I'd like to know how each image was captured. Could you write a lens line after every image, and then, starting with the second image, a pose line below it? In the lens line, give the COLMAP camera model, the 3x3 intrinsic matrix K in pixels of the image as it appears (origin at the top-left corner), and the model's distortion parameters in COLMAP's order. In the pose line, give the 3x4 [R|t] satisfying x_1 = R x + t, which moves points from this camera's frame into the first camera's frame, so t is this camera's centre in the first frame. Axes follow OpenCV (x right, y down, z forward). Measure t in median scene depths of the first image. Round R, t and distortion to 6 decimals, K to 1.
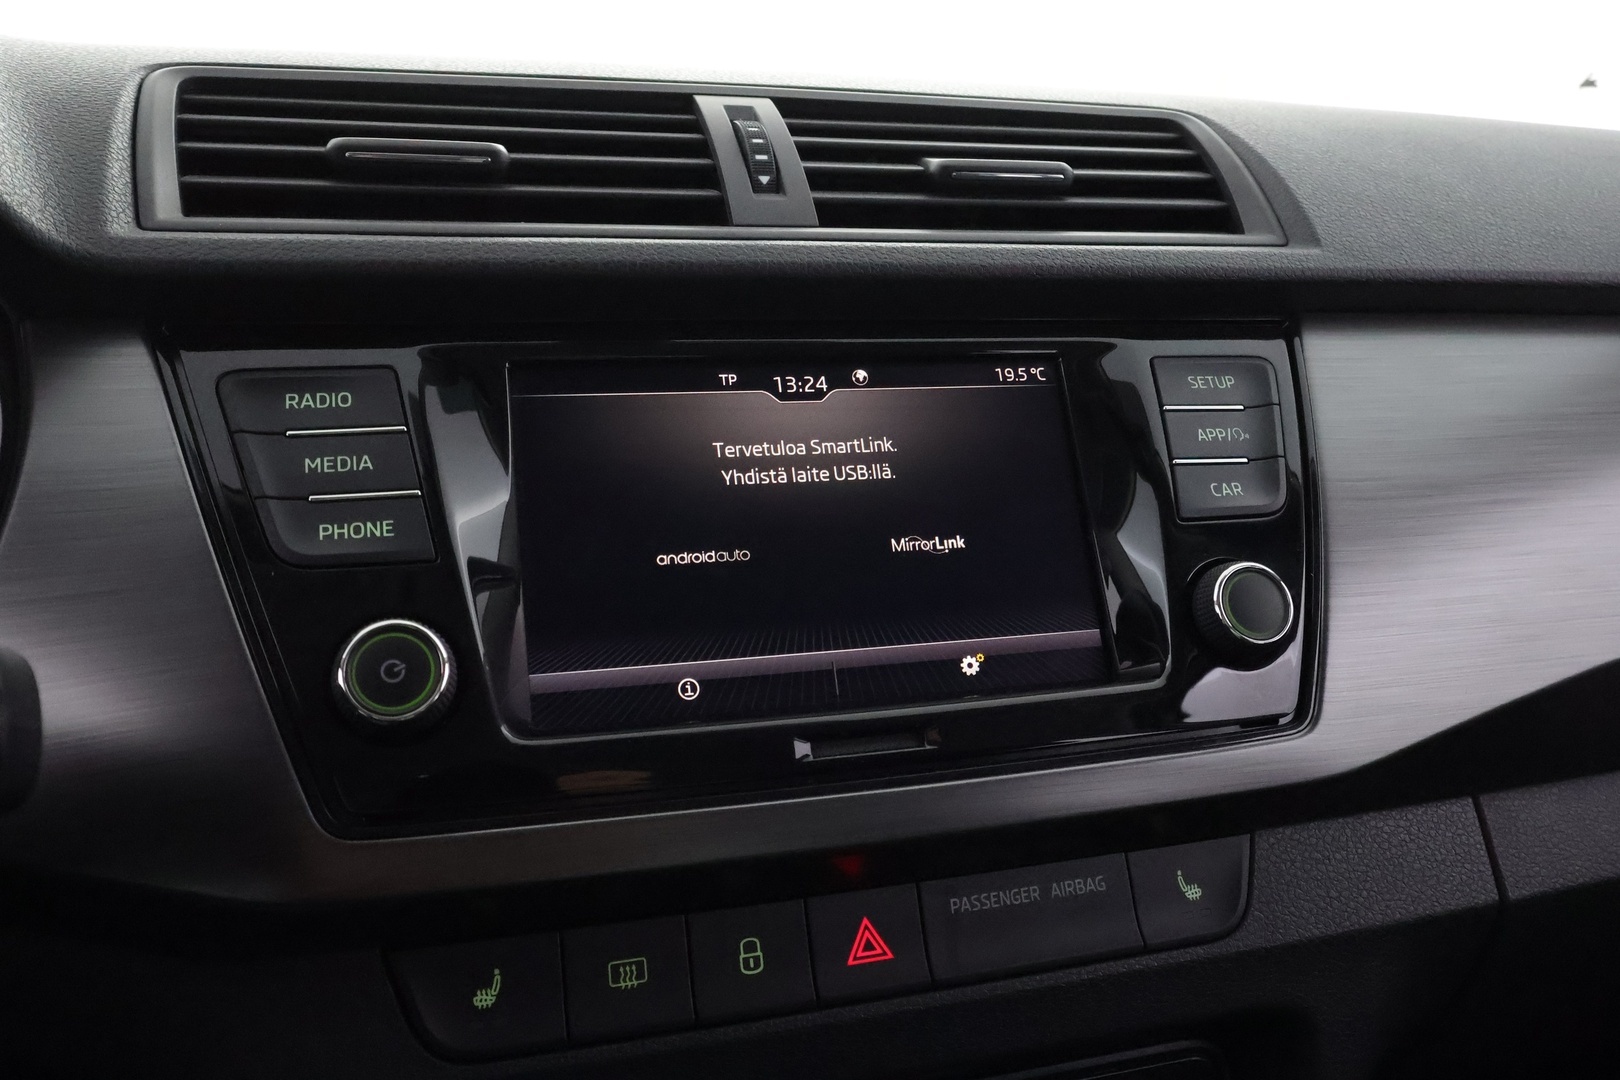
lens RADIAL K [[1253.7, 0, 814.4], [0, 1253.7, 540.3], [0, 0, 1]] dist [0.002986, 0.000836]
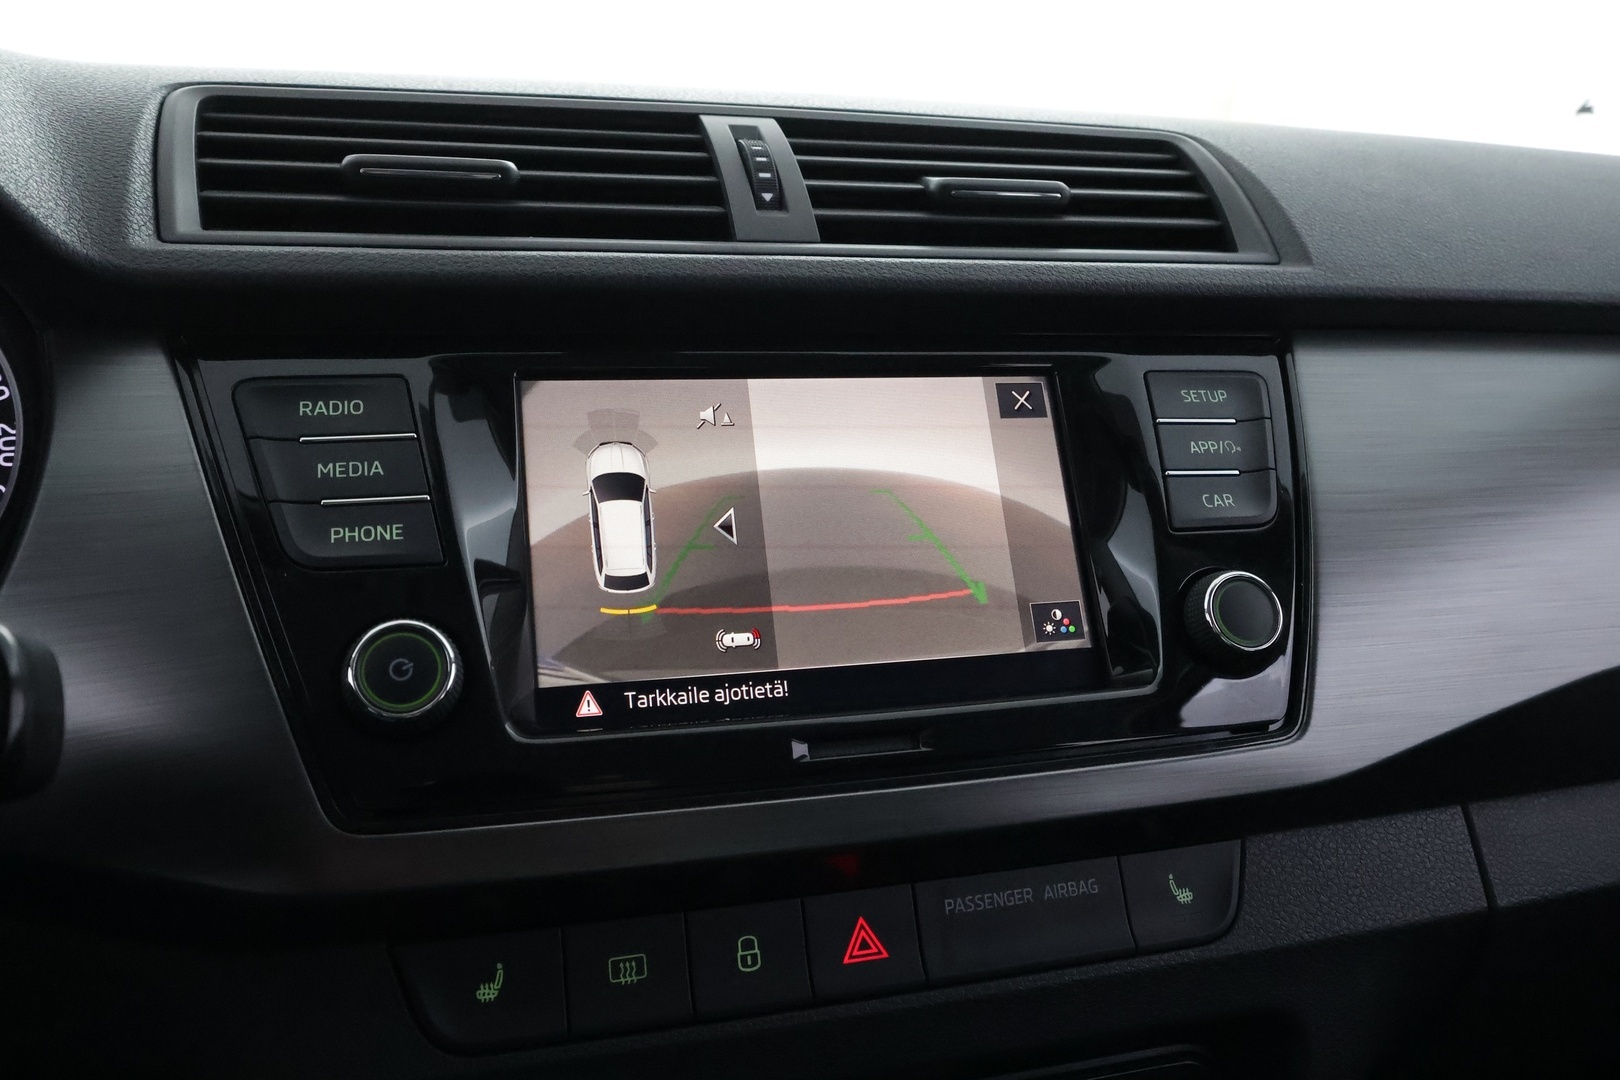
lens RADIAL K [[1253.7, 0, 817.0], [0, 1253.7, 543.2], [0, 0, 1]] dist [0.002986, 0.000836]
pose [[0.999976, 0.004987, -0.004821, 0.007779], [-0.005059, 0.999872, -0.015155, 0.012002], [0.004745, 0.015179, 0.999874, -0.023048]]
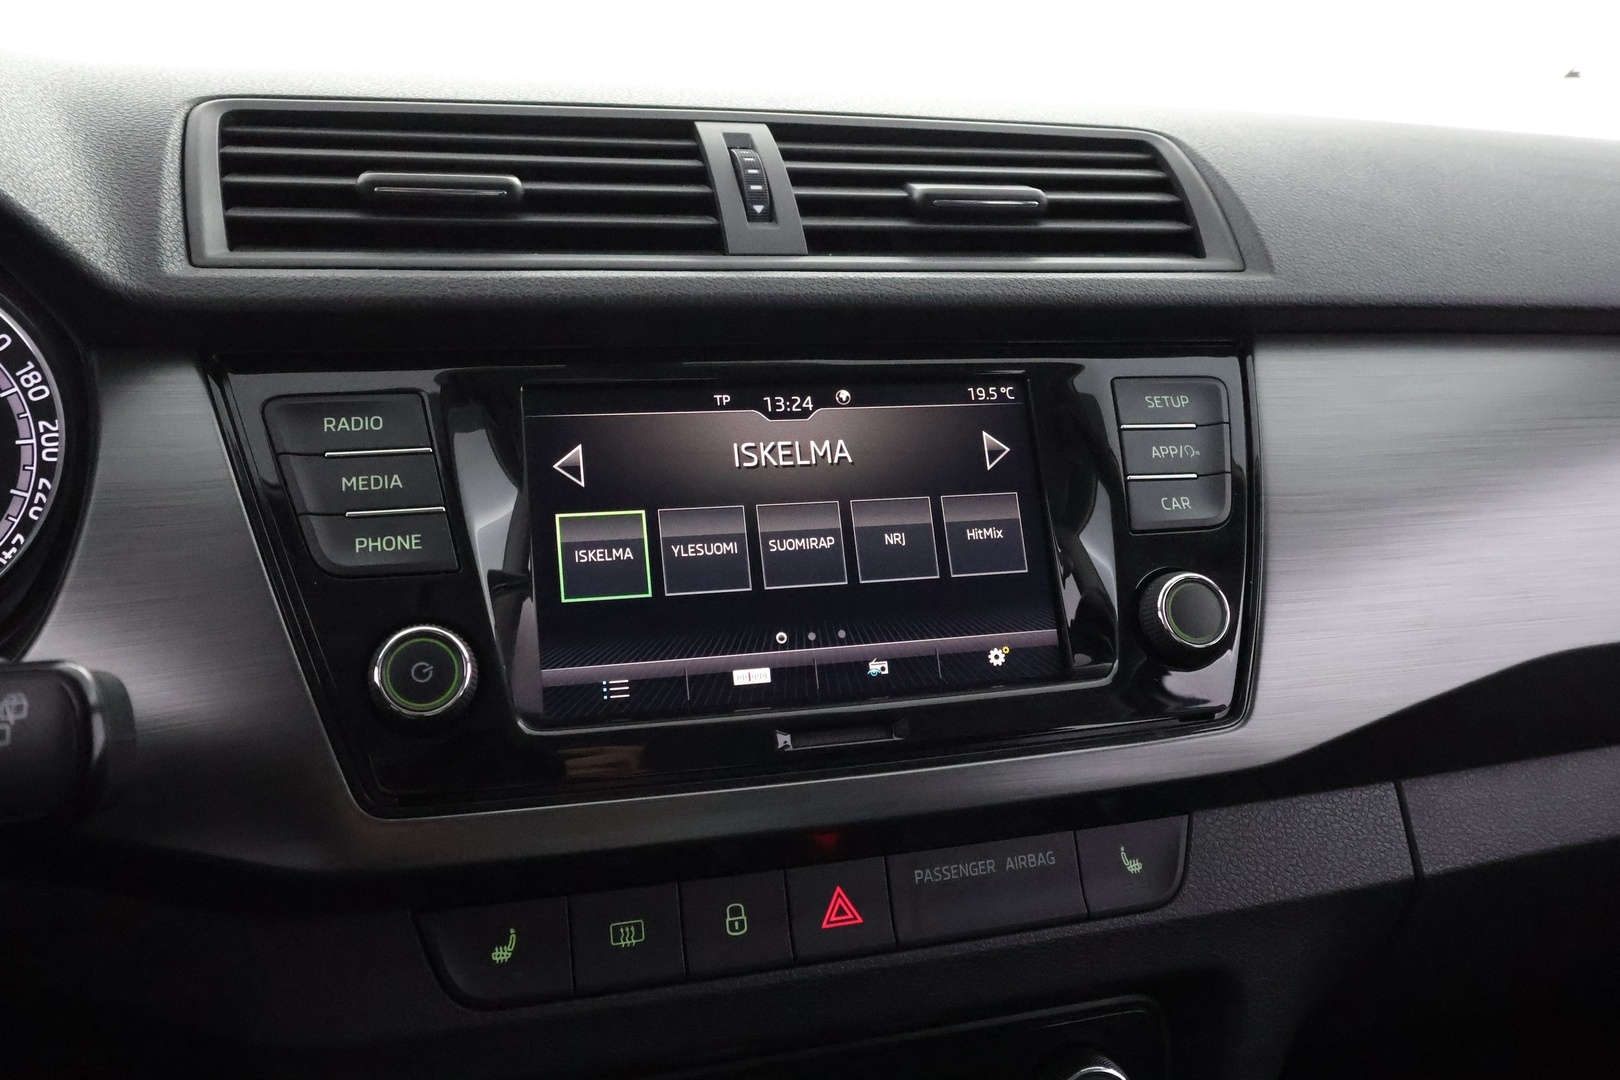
lens RADIAL K [[1253.7, 0, 814.7], [0, 1253.7, 536.5], [0, 0, 1]] dist [0.002986, 0.000836]
pose [[0.999894, 0.013159, -0.006221, 0.021224], [-0.012851, 0.998807, 0.047106, -0.063325], [0.006833, -0.047021, 0.998871, -0.106305]]
